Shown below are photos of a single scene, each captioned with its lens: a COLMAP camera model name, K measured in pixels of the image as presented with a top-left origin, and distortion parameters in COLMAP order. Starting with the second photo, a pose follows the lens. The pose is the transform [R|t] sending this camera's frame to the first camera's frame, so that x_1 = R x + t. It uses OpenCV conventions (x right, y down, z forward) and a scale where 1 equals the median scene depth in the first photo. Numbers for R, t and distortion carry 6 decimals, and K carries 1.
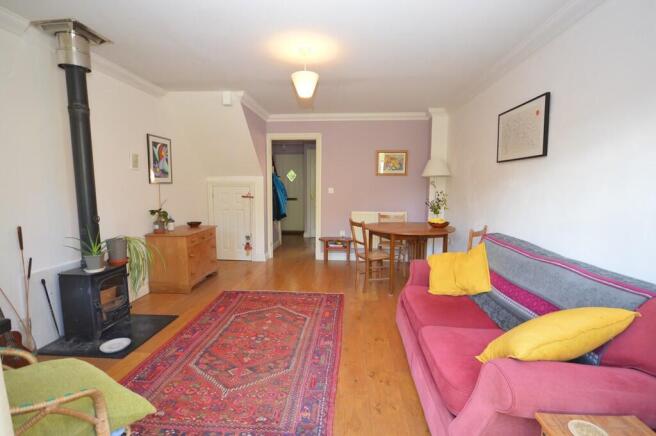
lens RADIAL K [[282.7, 0, 333.6], [0, 282.7, 218.8], [0, 0, 1]] dist [-0.028284, -0.000173]
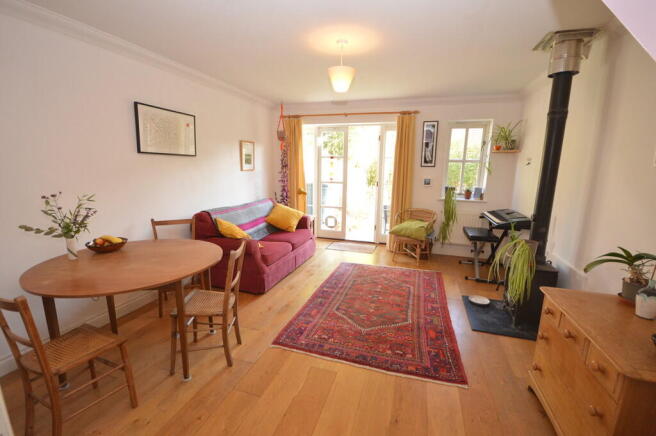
lens RADIAL K [[282.7, 0, 333.6], [0, 282.7, 218.8], [0, 0, 1]] dist [-0.028284, -0.000173]
pose [[-0.969715, -0.062379, 0.236137, -0.320010], [0.009830, 0.956084, 0.292929, -0.277749], [-0.244040, 0.286379, -0.926516, 1.916600]]
